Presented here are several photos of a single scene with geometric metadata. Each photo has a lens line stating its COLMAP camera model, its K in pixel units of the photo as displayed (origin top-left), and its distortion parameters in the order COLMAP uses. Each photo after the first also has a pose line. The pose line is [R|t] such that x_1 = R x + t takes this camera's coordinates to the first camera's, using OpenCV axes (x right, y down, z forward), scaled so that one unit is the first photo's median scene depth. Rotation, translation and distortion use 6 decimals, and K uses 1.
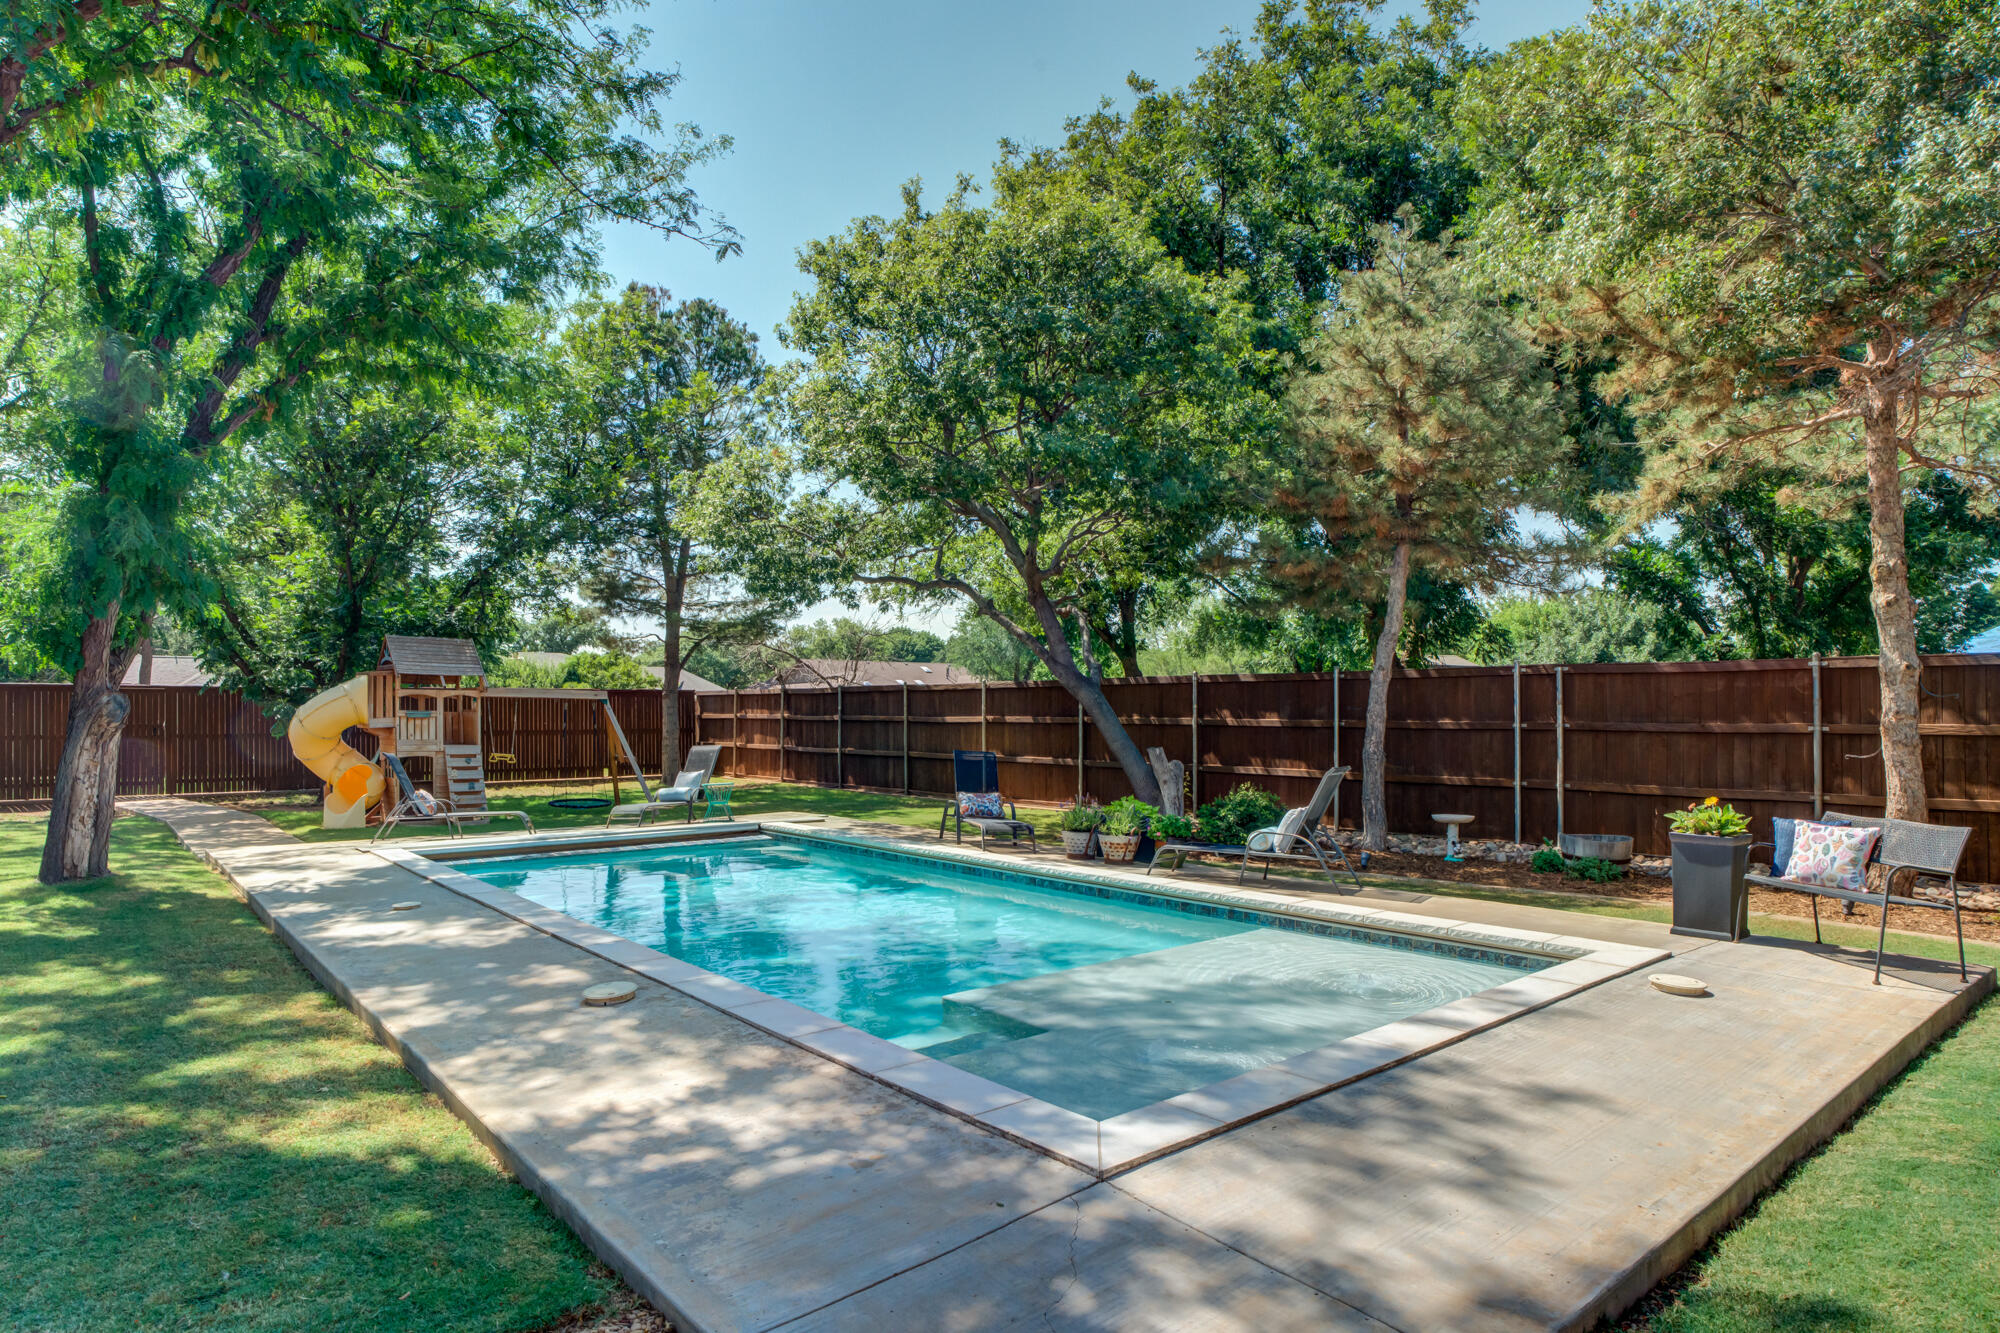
lens RADIAL K [[1110.4, 0, 1067.8], [0, 1110.4, 679.1], [0, 0, 1]] dist [-0.035442, -0.001782]
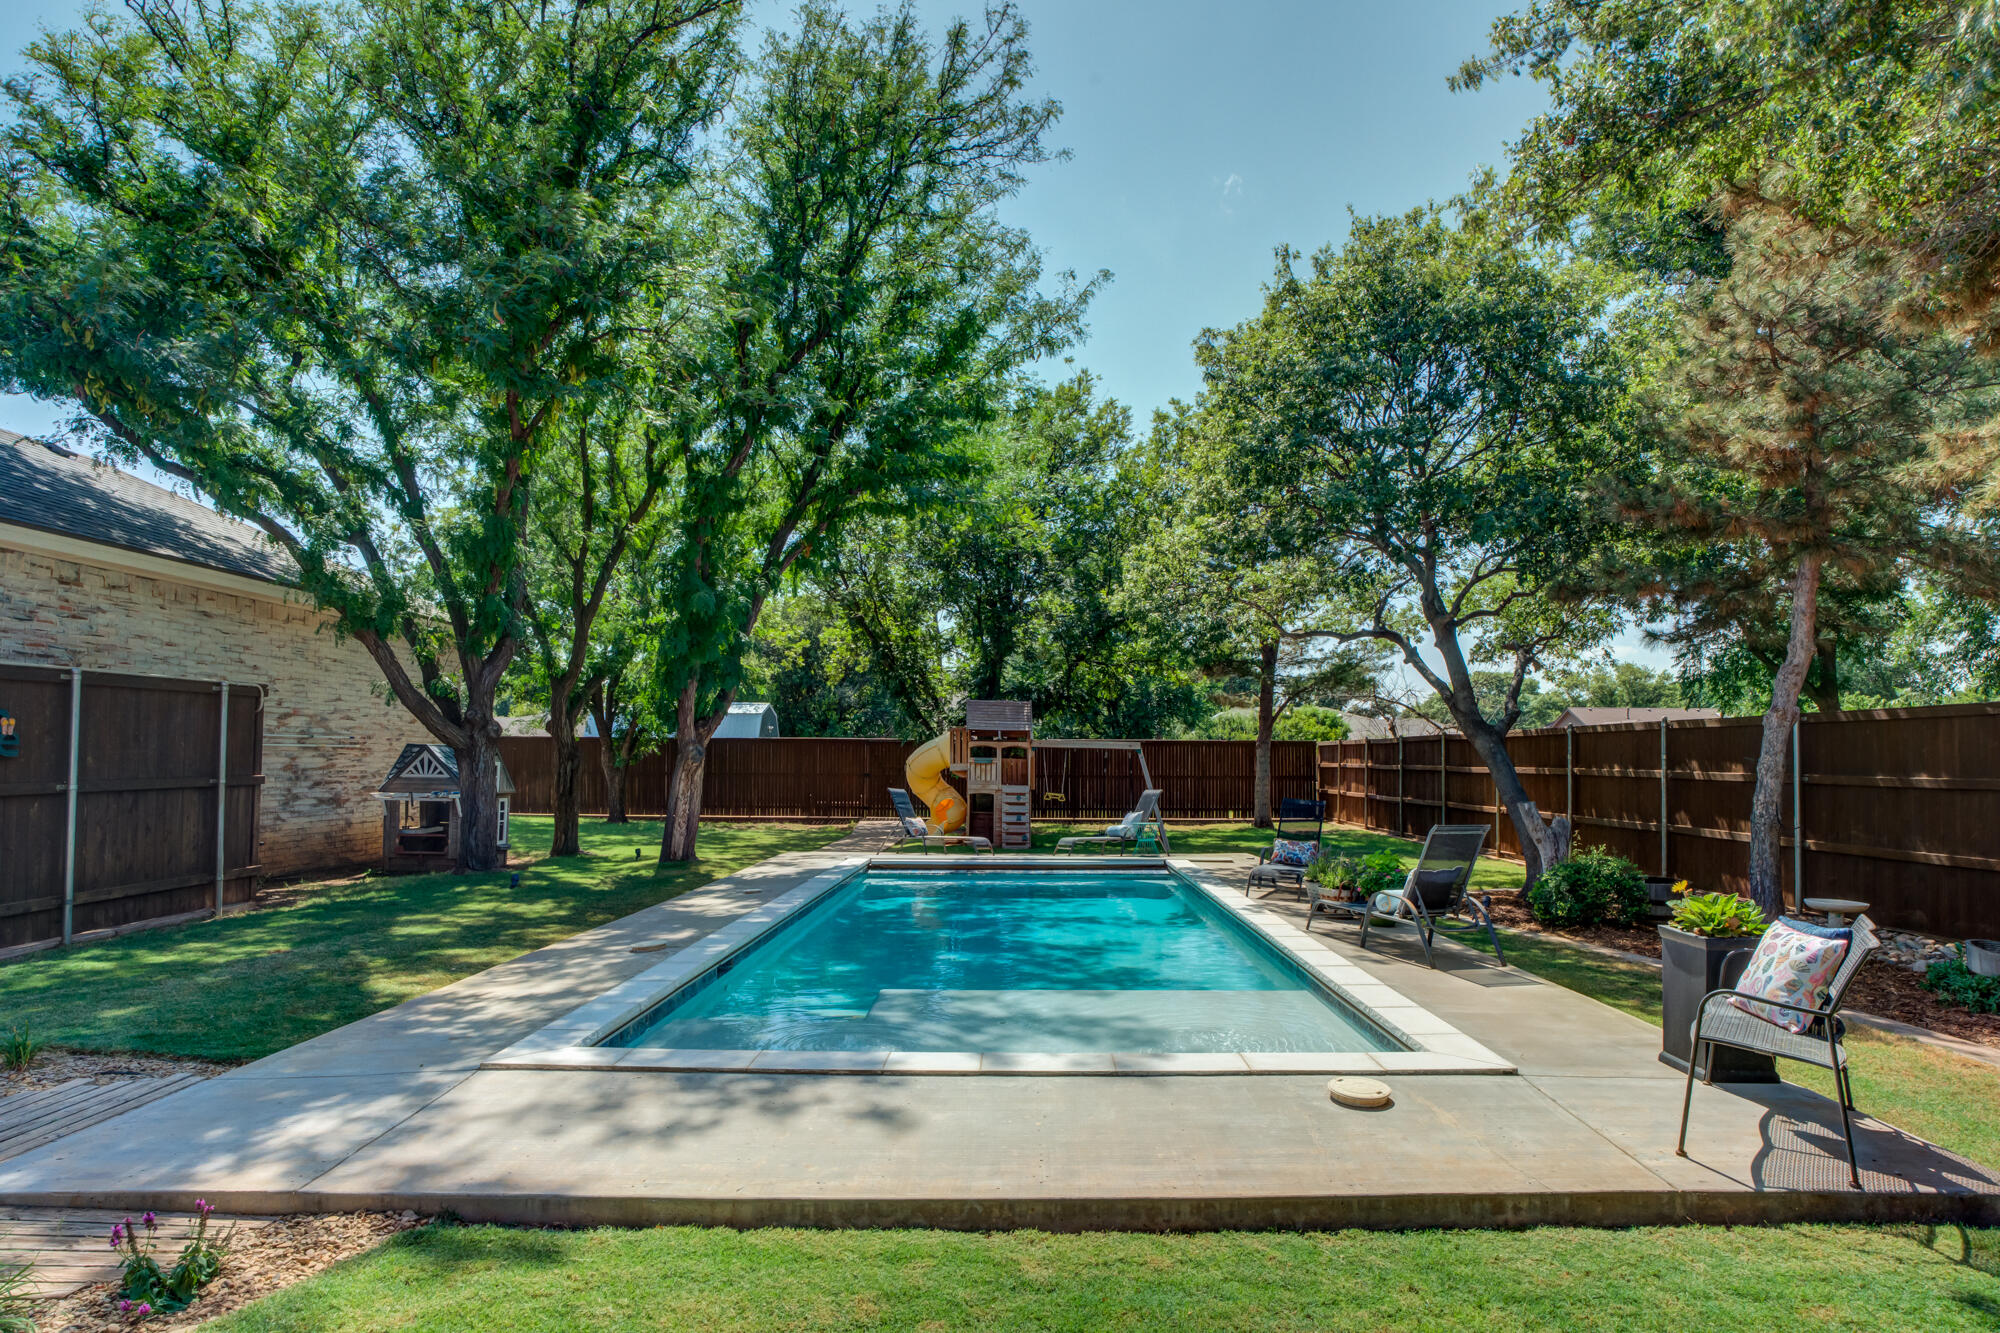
lens RADIAL K [[1110.4, 0, 1090.7], [0, 1110.4, 670.4], [0, 0, 1]] dist [-0.035442, -0.001782]
pose [[0.766978, -0.045050, -0.640090, 0.907481], [0.011133, 0.998316, -0.056923, 0.004963], [0.641577, 0.036533, 0.766188, 0.204271]]
